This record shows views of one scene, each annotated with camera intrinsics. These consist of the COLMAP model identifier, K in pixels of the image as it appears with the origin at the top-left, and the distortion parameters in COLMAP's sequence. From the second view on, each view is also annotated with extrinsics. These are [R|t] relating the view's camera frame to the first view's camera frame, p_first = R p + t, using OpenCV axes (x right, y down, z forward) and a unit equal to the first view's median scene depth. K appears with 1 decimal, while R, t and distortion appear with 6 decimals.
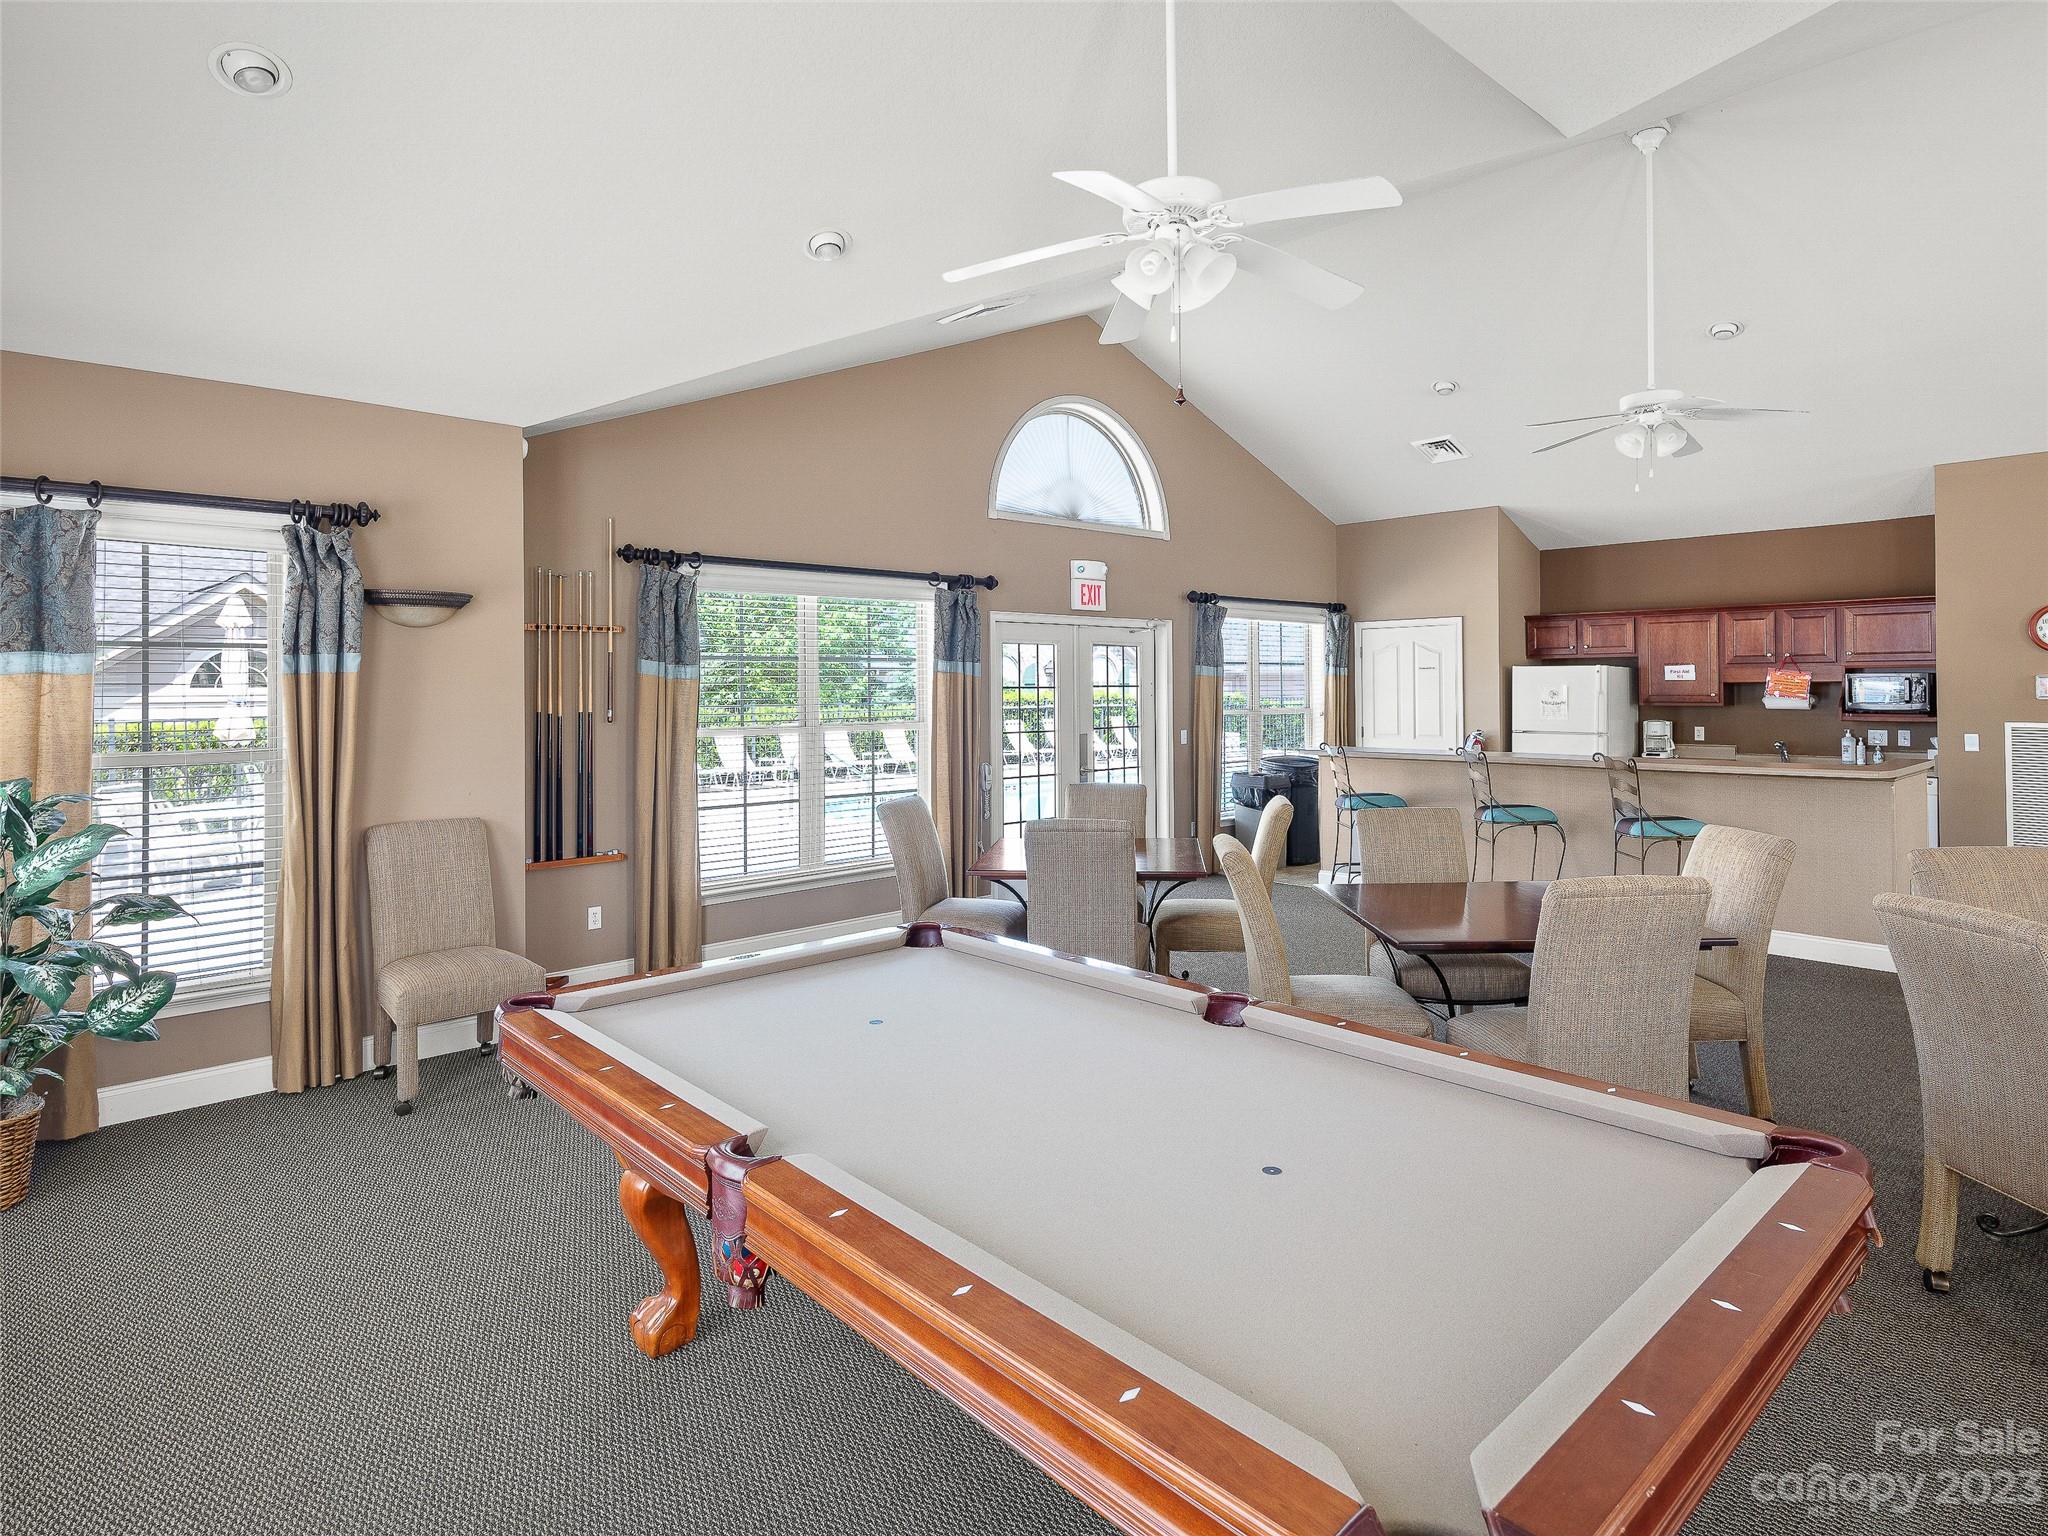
lens RADIAL K [[1126.8, 0, 1012.8], [0, 1126.8, 758.5], [0, 0, 1]] dist [0.000743, 0.000520]
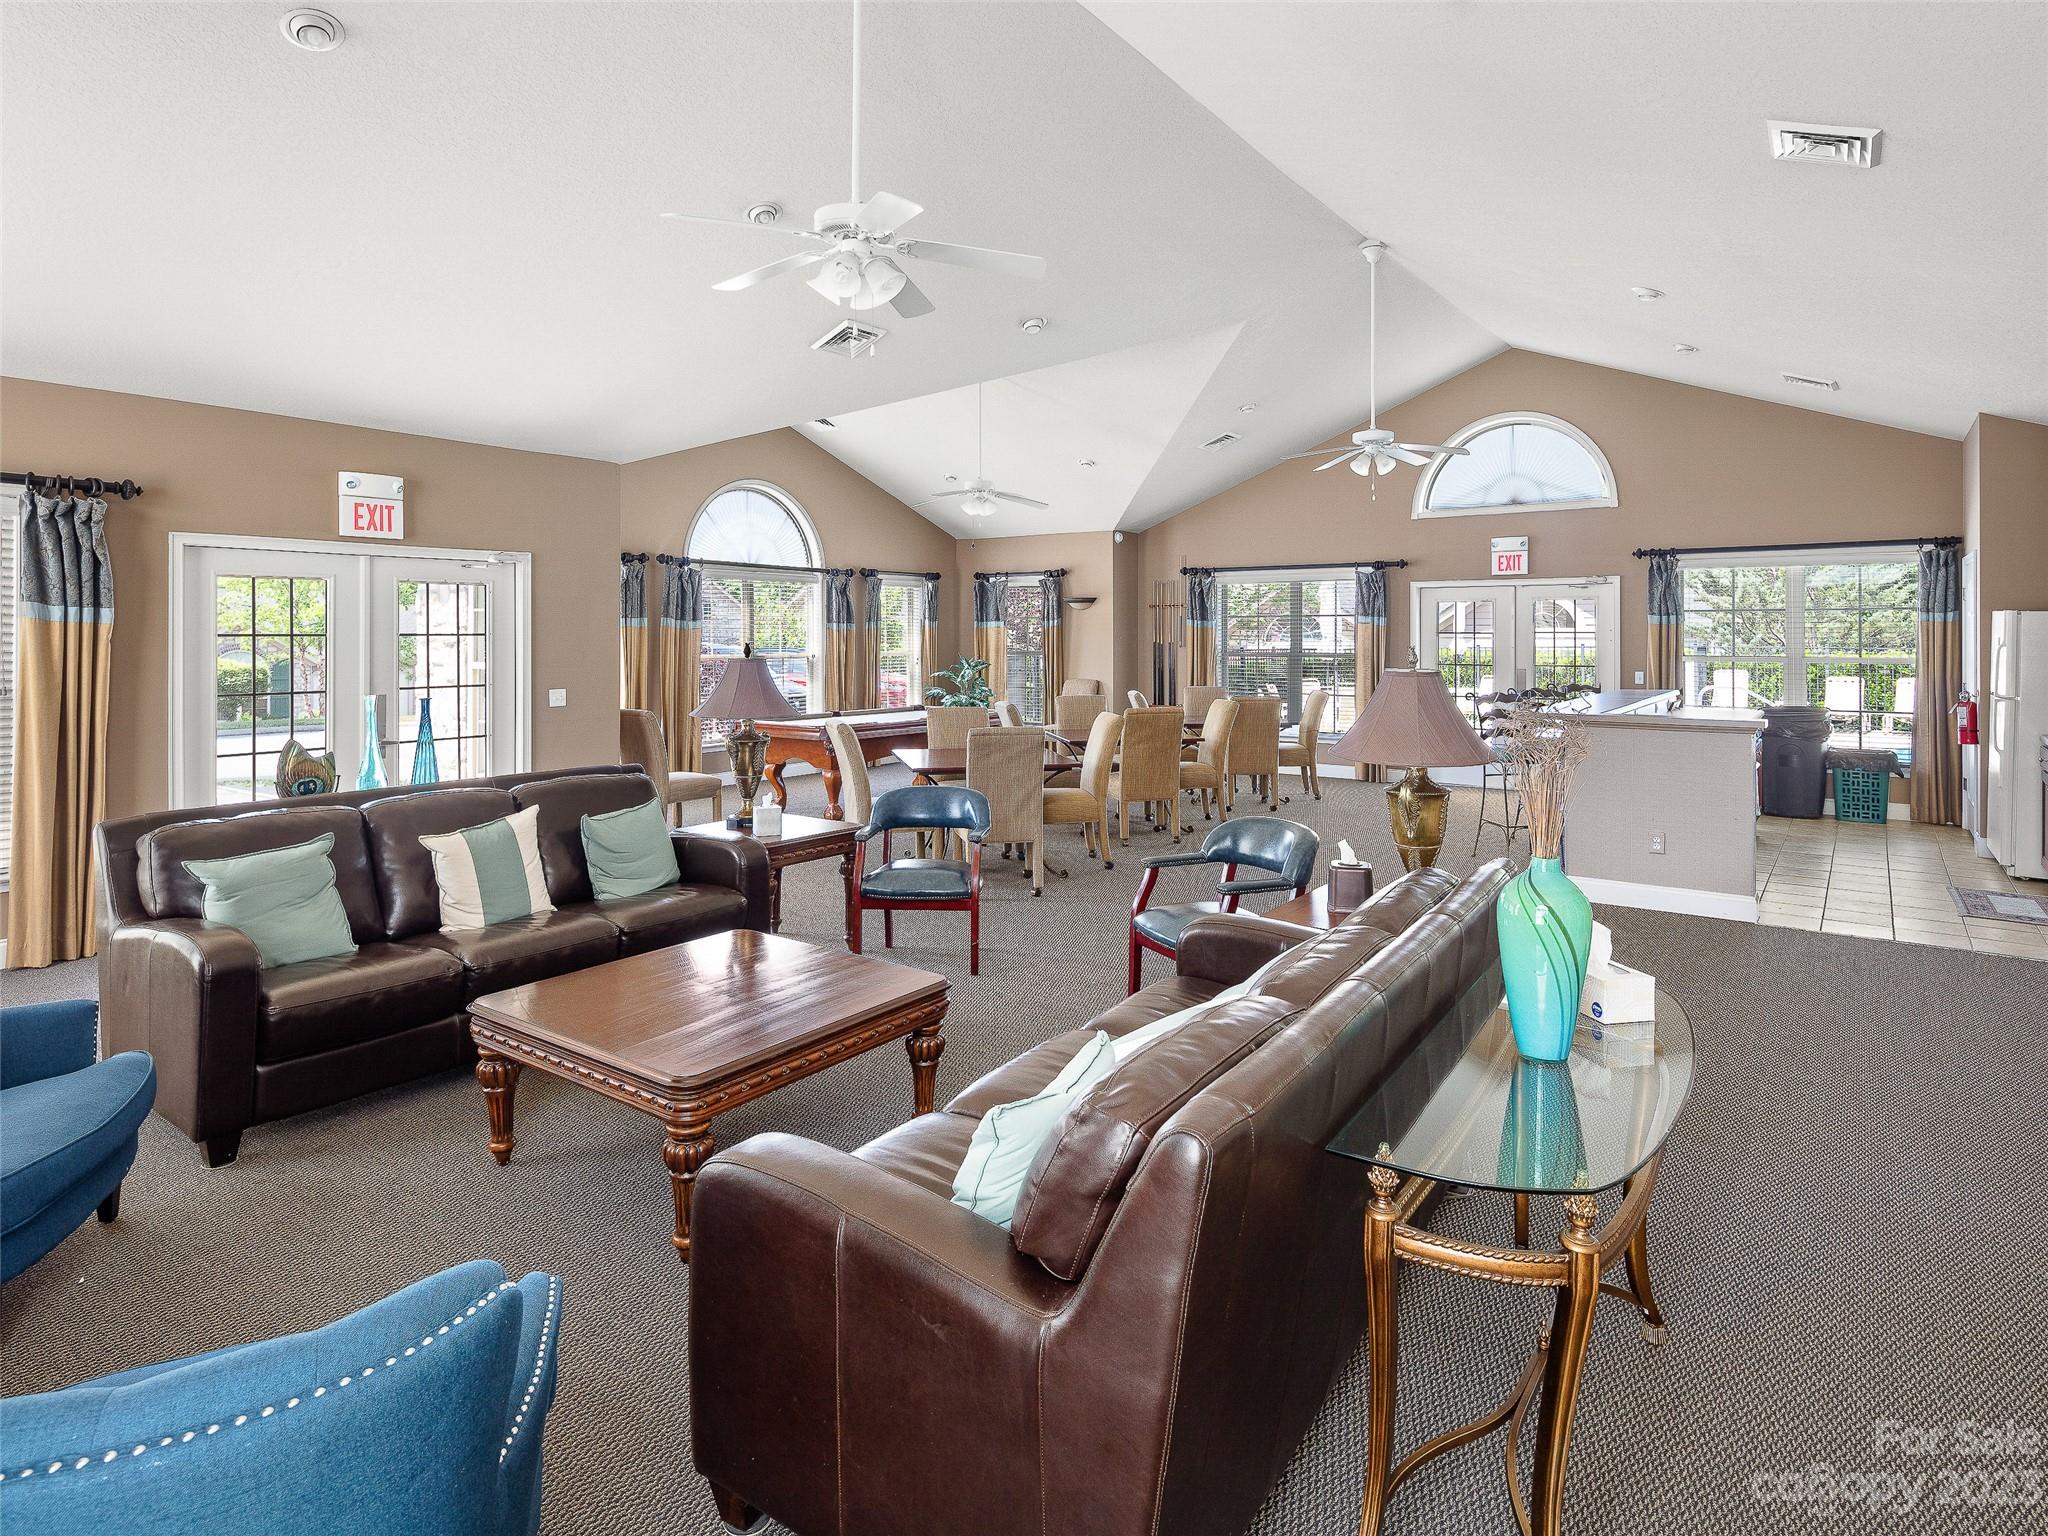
lens RADIAL K [[1126.8, 0, 1012.8], [0, 1126.8, 758.5], [0, 0, 1]] dist [0.000743, 0.000520]
pose [[0.208510, 0.115538, -0.971172, 1.305203], [-0.058334, 0.992699, 0.105575, -0.023185], [0.976279, 0.034639, 0.213727, 0.159098]]
